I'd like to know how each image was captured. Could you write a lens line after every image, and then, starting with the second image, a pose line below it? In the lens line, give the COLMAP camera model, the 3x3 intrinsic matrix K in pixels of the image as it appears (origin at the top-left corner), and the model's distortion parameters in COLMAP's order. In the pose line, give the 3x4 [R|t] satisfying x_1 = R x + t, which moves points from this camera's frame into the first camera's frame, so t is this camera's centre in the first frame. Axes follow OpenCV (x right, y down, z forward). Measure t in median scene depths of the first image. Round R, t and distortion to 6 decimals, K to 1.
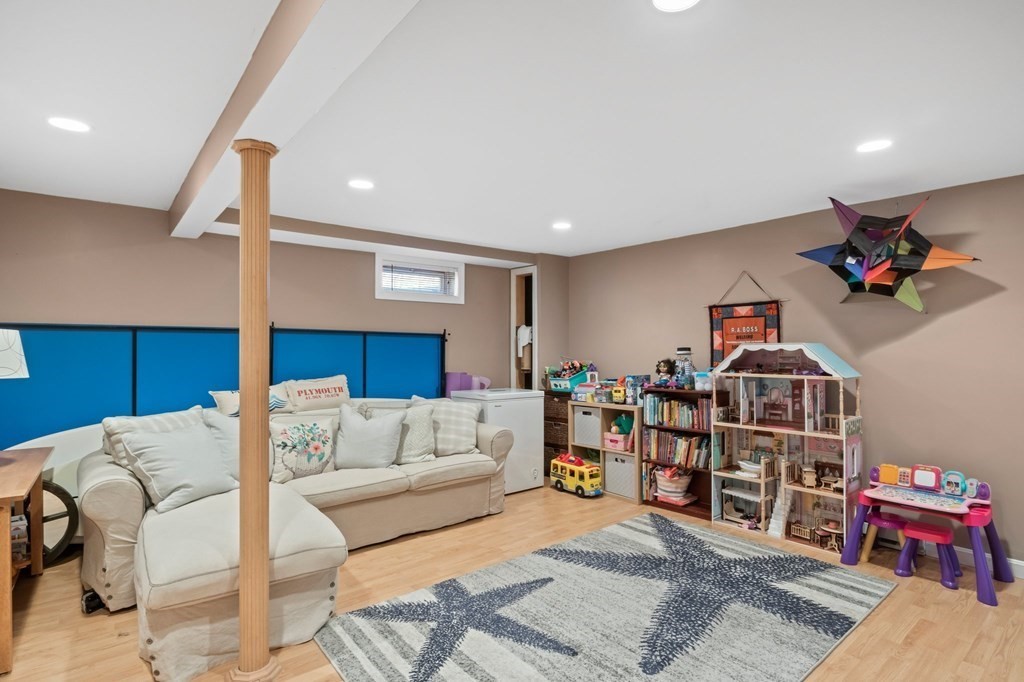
lens RADIAL K [[511.8, 0, 512.0], [0, 511.8, 341.0], [0, 0, 1]] dist [-0.011546, 0.000305]
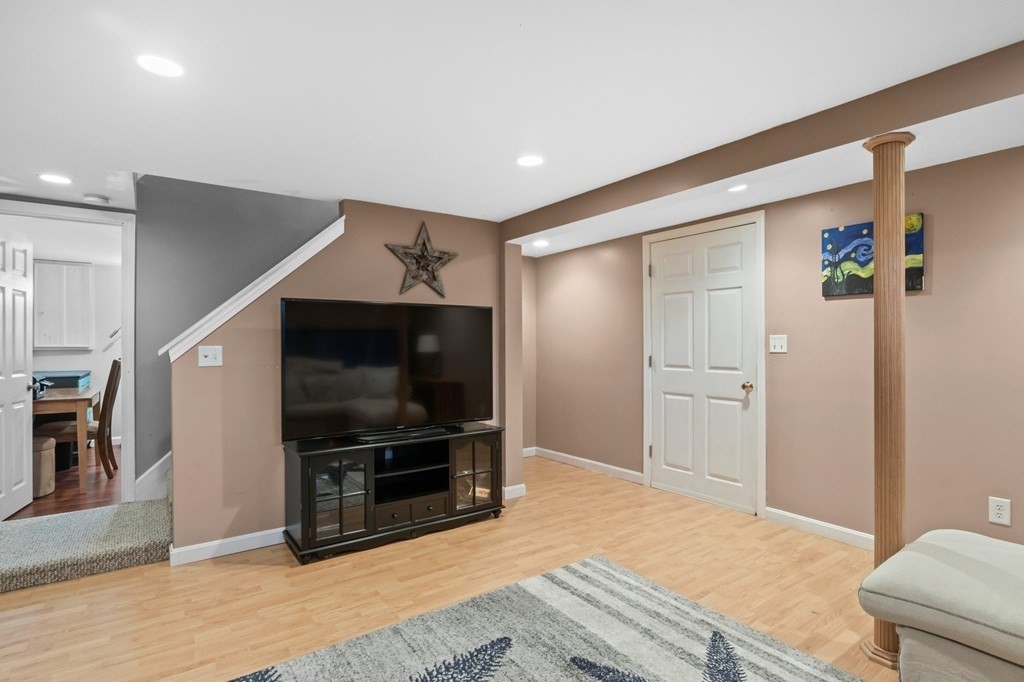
lens RADIAL K [[511.8, 0, 512.0], [0, 511.8, 341.0], [0, 0, 1]] dist [-0.011546, 0.000305]
pose [[-0.997861, 0.001266, 0.065363, 0.176910], [0.000690, 0.999961, -0.008826, 0.026357], [-0.065372, -0.008762, -0.997822, 1.981702]]
